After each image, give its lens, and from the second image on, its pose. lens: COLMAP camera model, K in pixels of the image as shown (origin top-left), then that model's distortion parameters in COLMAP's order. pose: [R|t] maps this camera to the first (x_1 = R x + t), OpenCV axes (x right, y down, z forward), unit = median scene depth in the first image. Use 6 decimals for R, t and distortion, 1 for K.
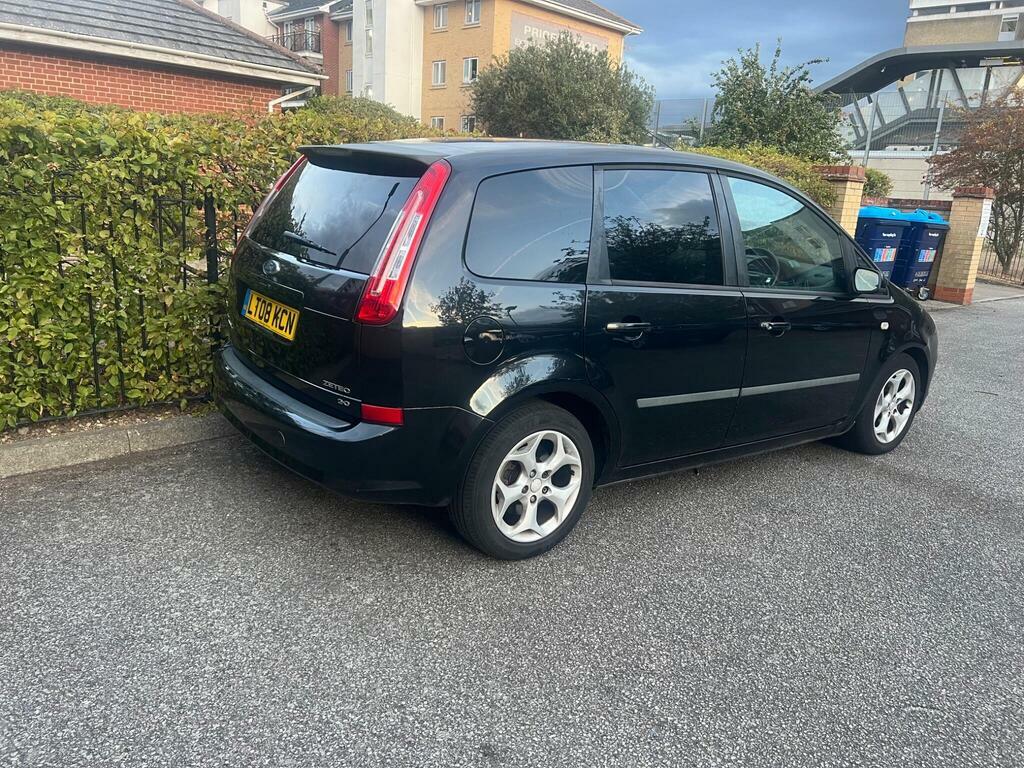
lens RADIAL K [[775.5, 0, 516.6], [0, 775.5, 384.6], [0, 0, 1]] dist [0.045341, -0.055565]
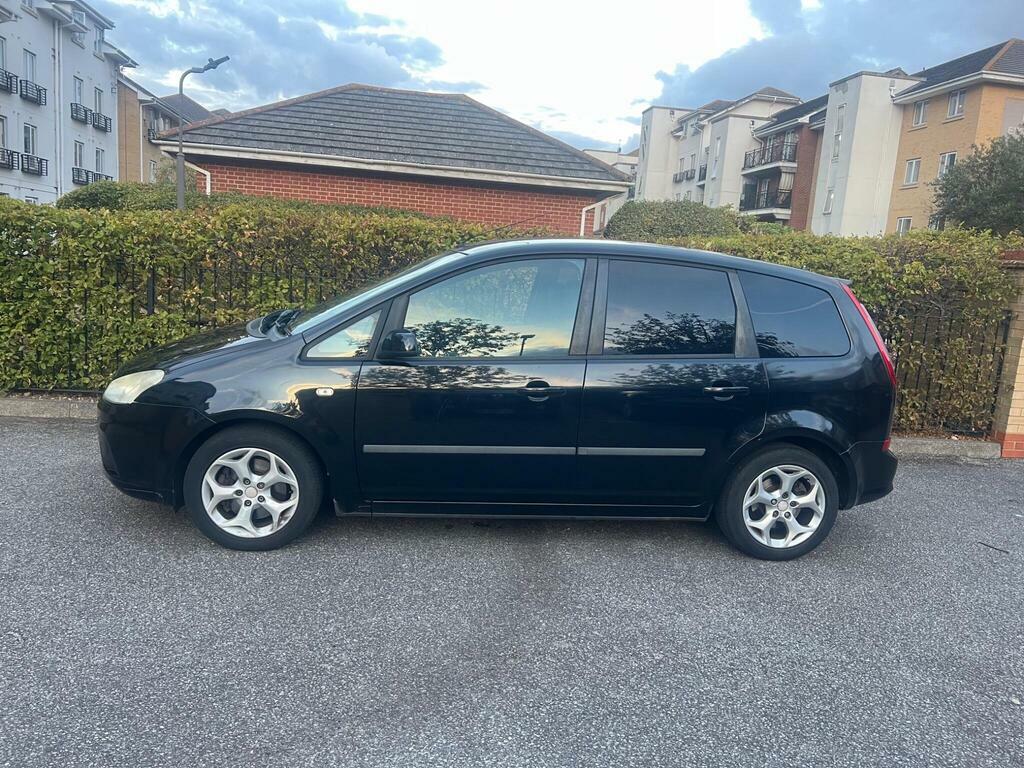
lens RADIAL K [[775.5, 0, 511.9], [0, 775.5, 394.6], [0, 0, 1]] dist [0.045341, -0.055565]
pose [[0.792182, 0.099169, -0.602173, 1.224110], [-0.170384, 0.983413, -0.062194, -0.013403], [0.586017, 0.151869, 0.795939, 0.274148]]
